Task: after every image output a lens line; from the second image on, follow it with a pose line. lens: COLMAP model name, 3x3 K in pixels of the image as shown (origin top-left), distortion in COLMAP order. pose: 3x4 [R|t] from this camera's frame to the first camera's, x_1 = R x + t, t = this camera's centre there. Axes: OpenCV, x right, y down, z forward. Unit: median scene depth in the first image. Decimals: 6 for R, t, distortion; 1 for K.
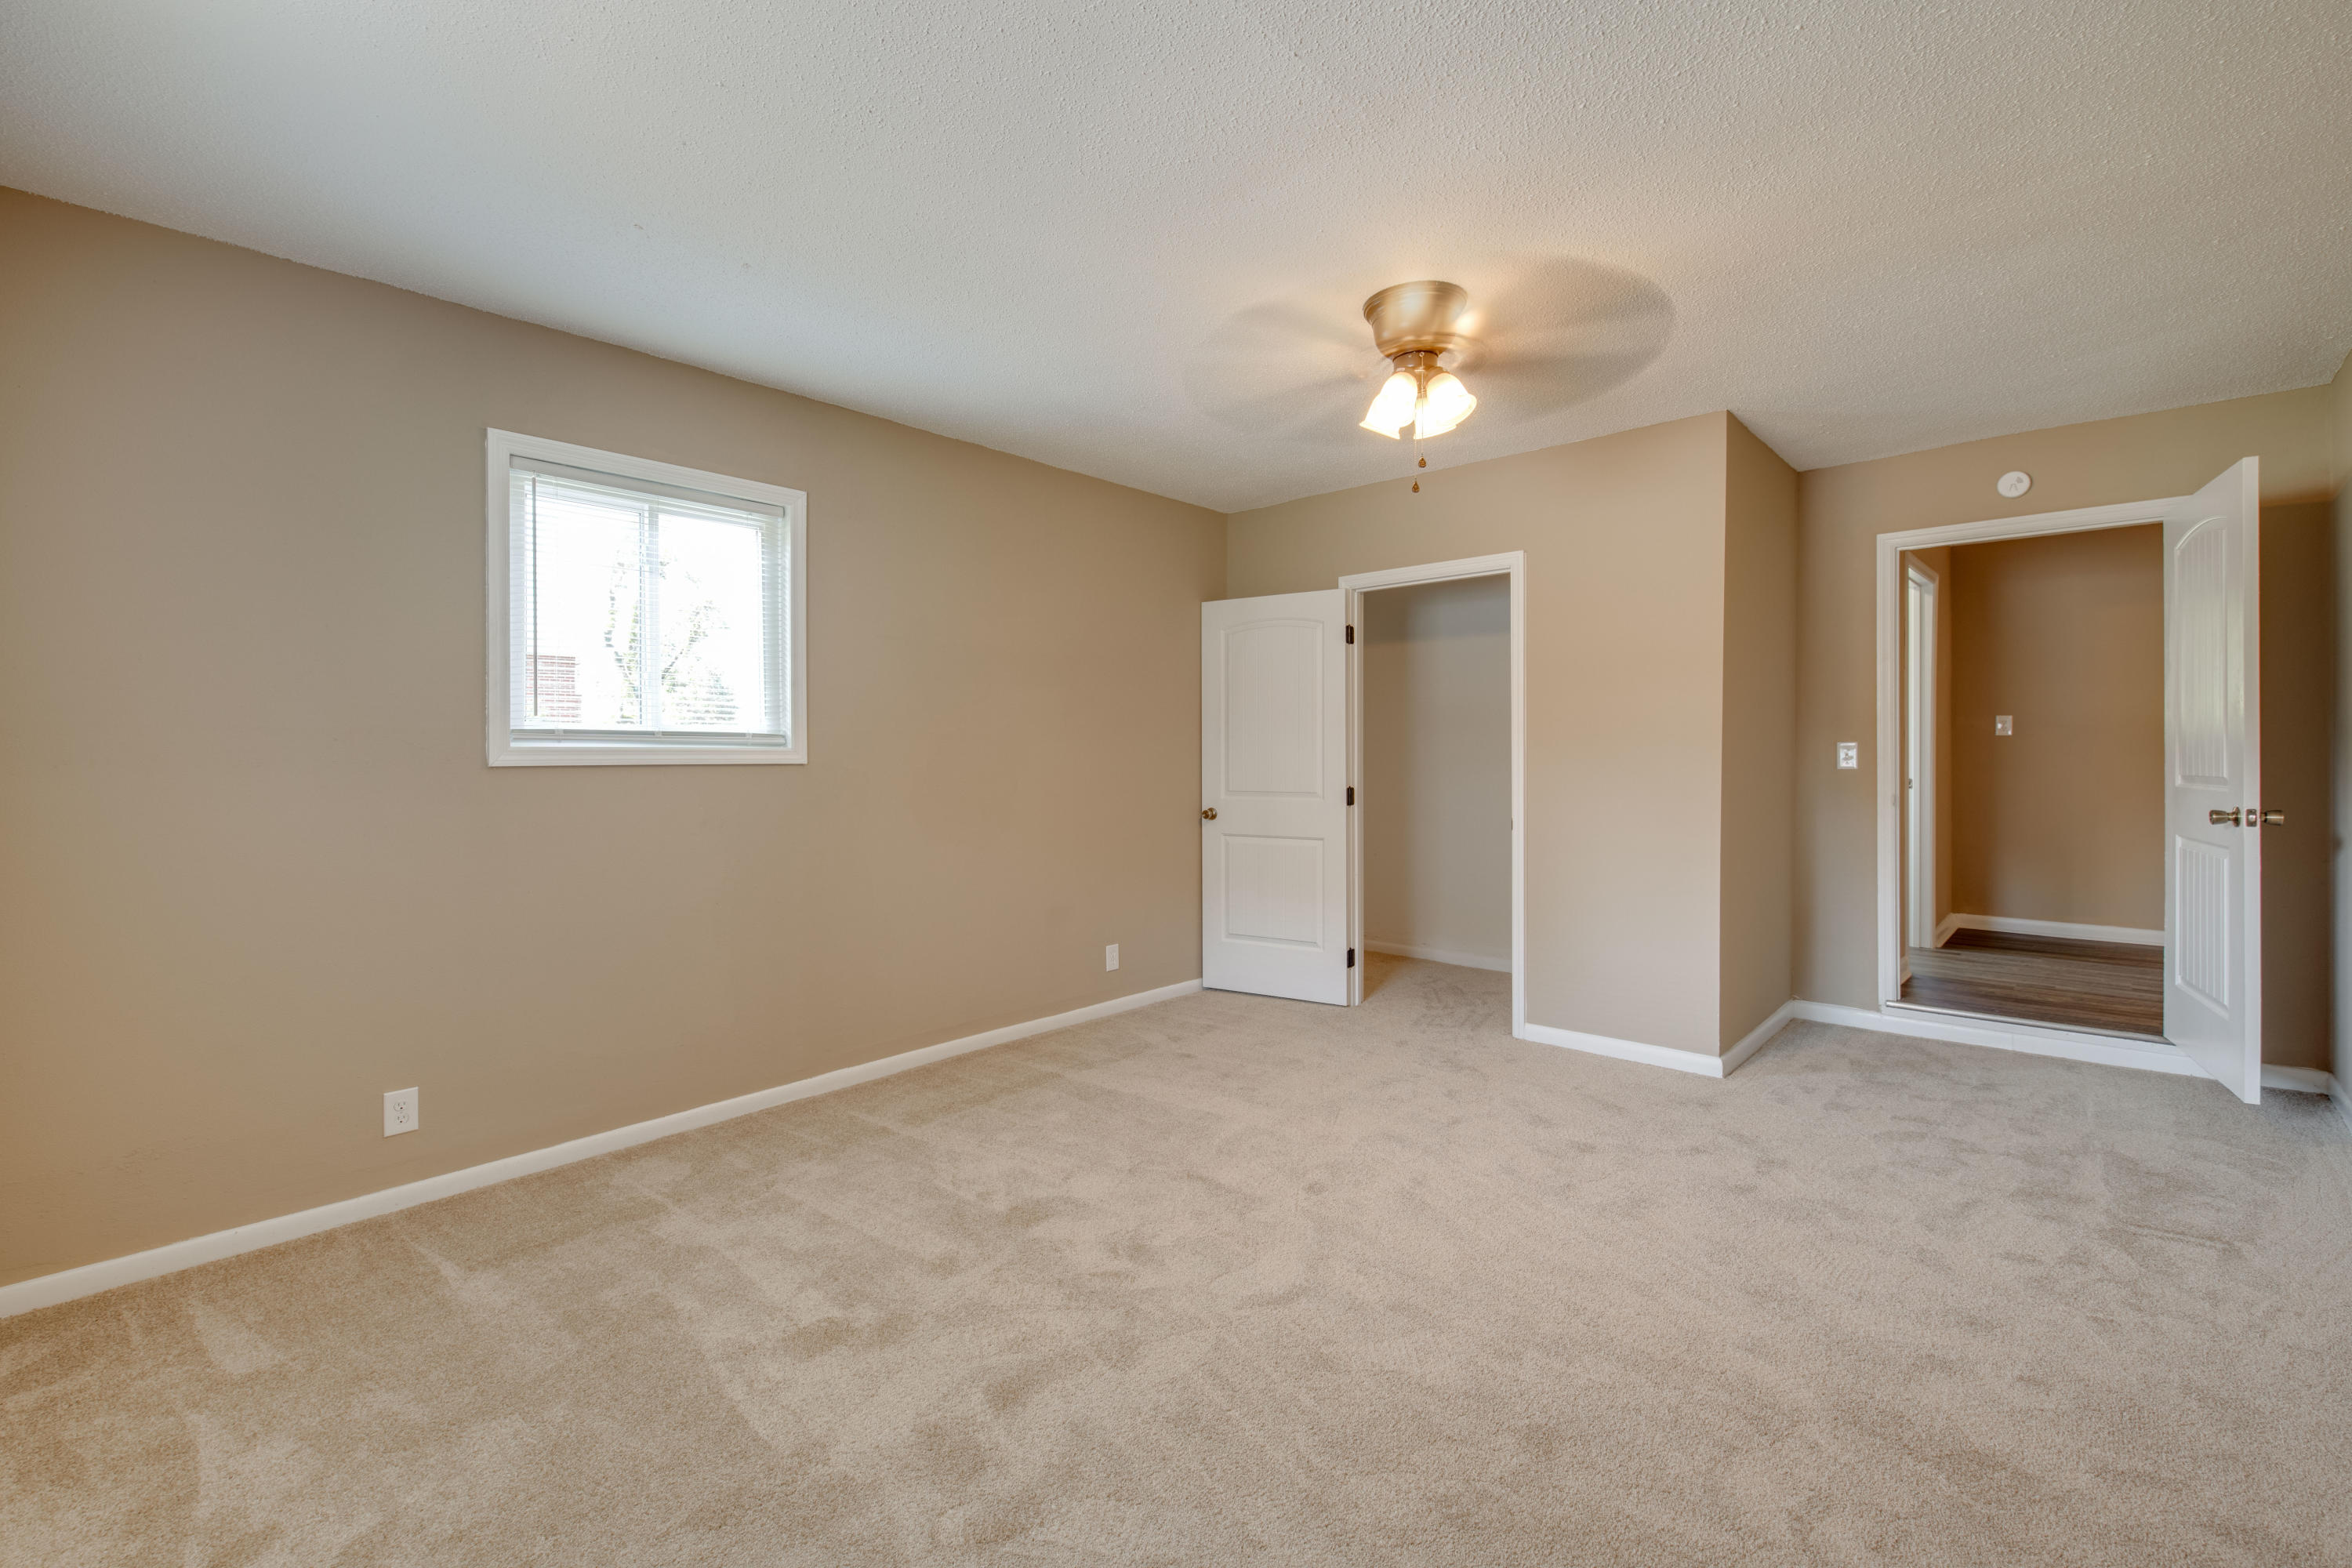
lens RADIAL K [[1025.6, 0, 1166.7], [0, 1025.6, 768.4], [0, 0, 1]] dist [0.005979, -0.004935]
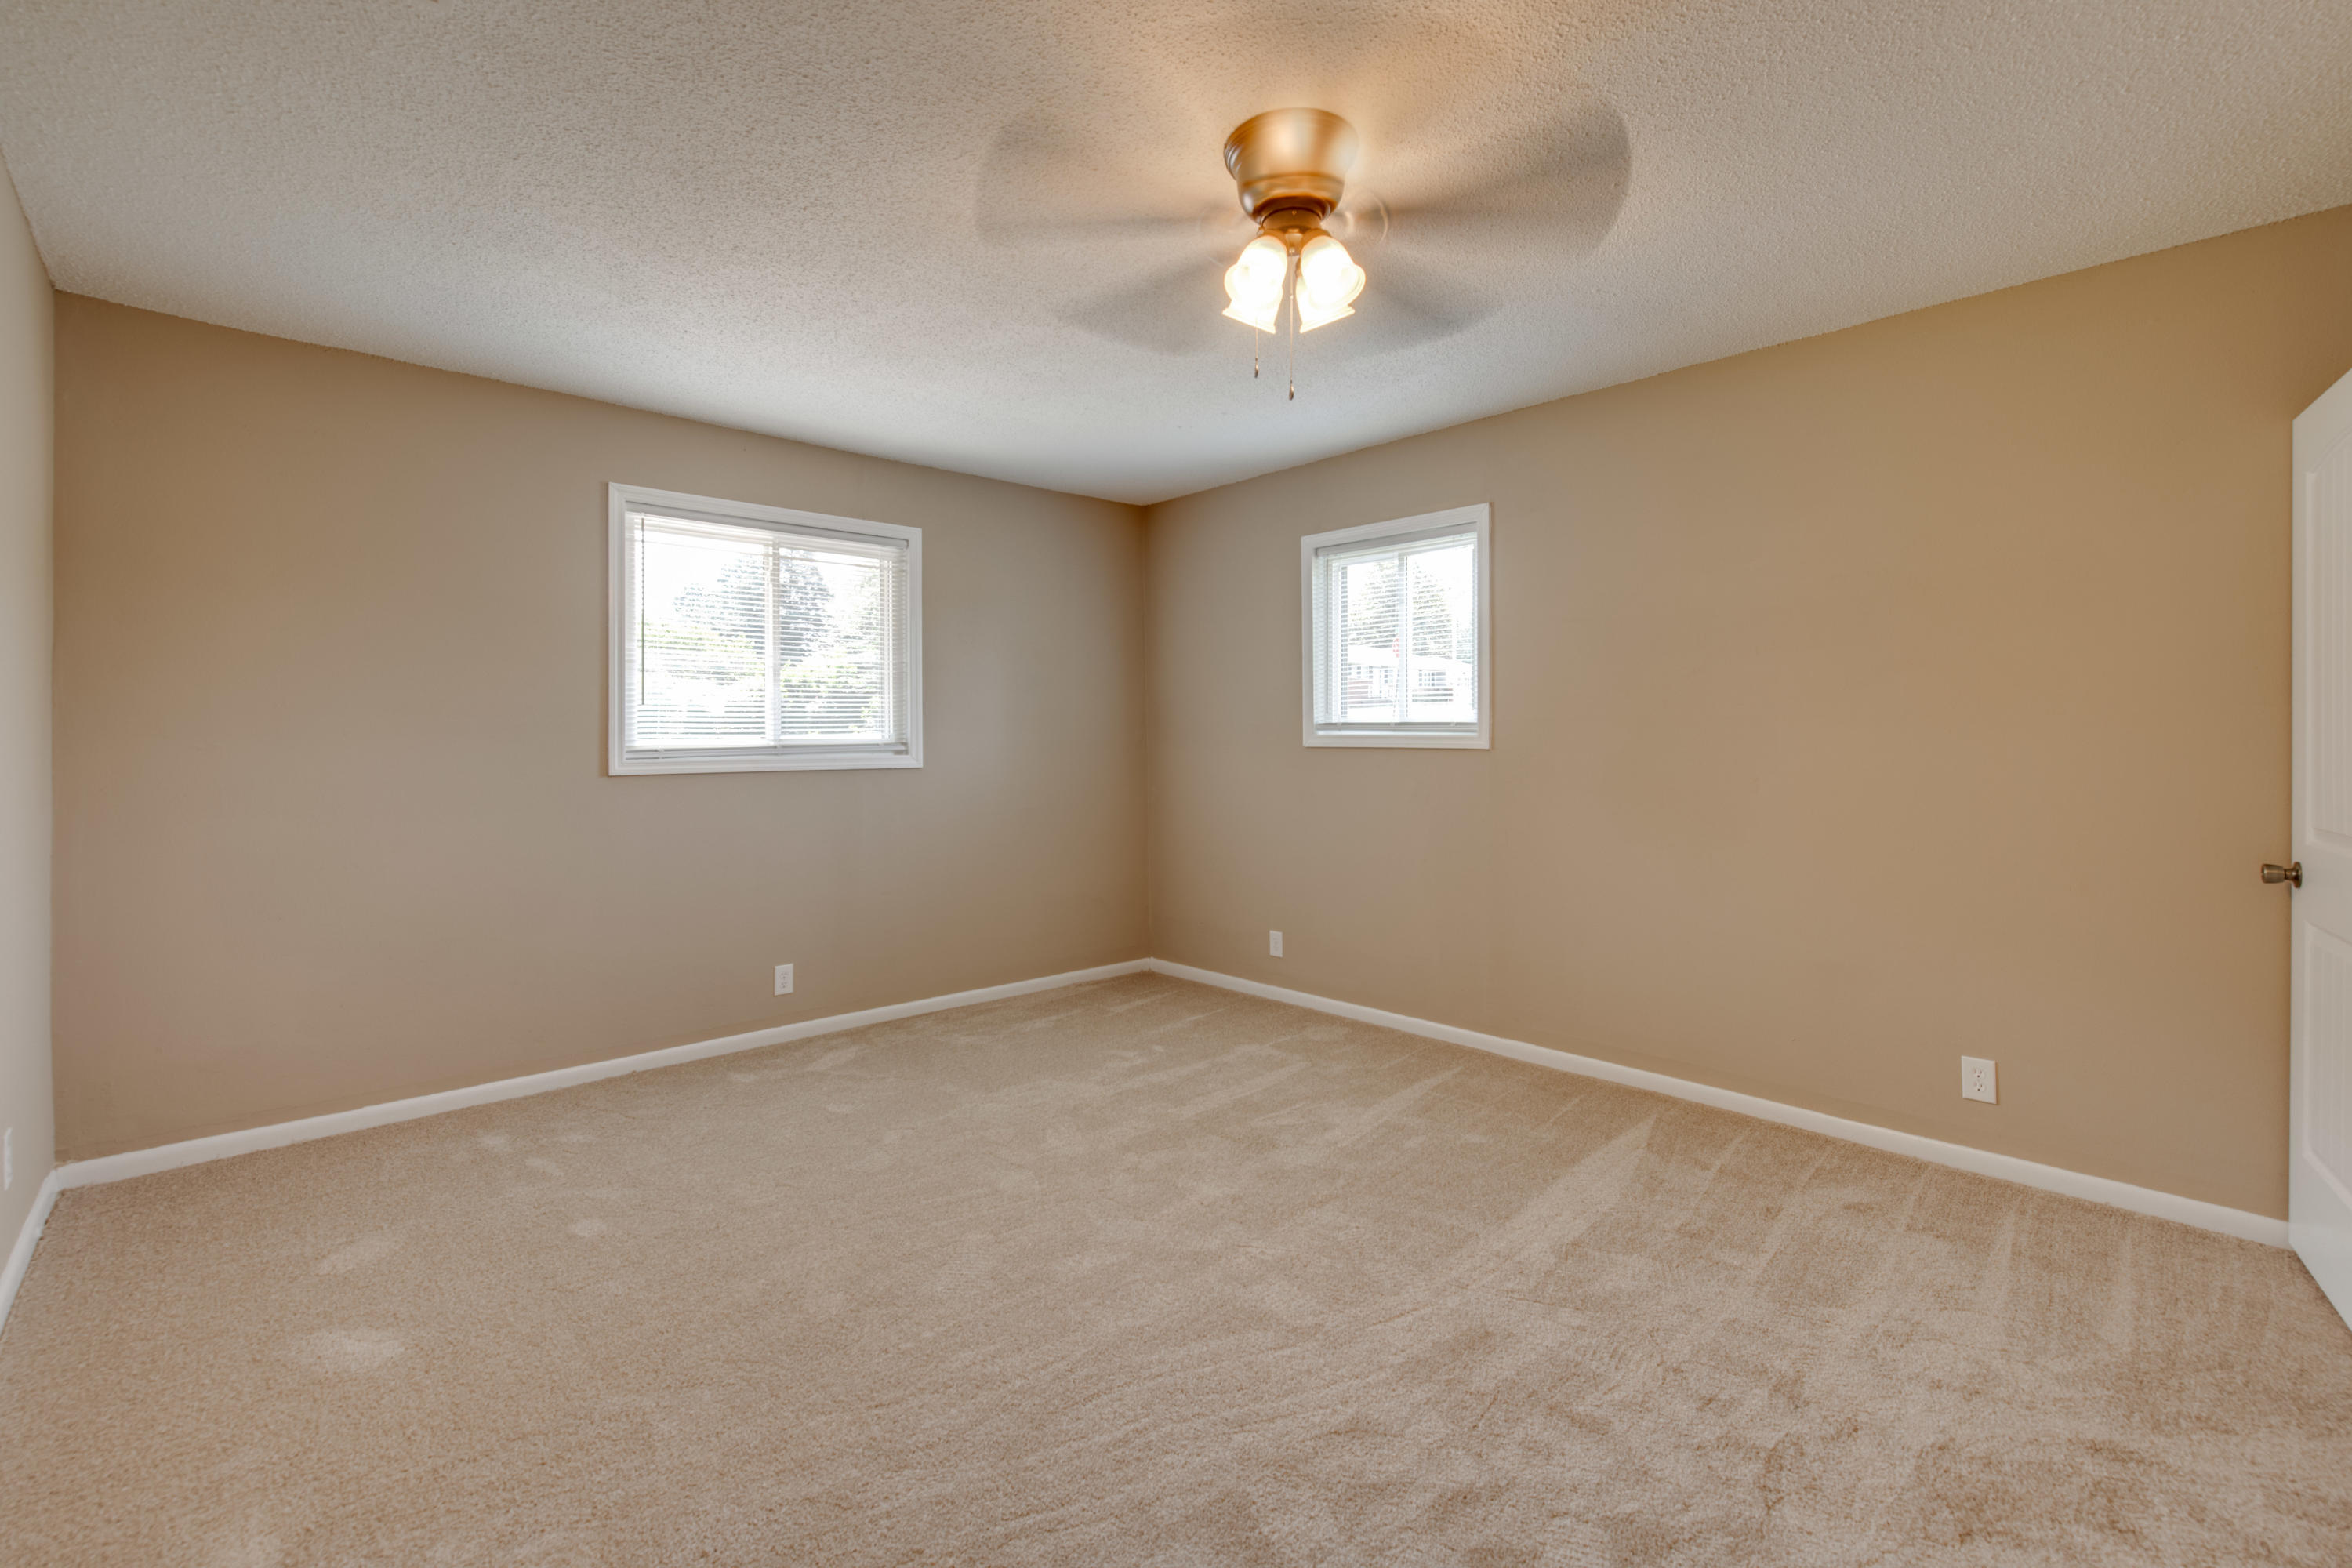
lens RADIAL K [[1025.6, 0, 1148.3], [0, 1025.6, 727.1], [0, 0, 1]] dist [0.005979, -0.004935]
pose [[-0.102131, 0.009366, -0.994727, 0.838843], [0.000301, 0.999956, 0.009385, -0.041371], [0.994771, 0.000660, -0.102129, 0.800928]]
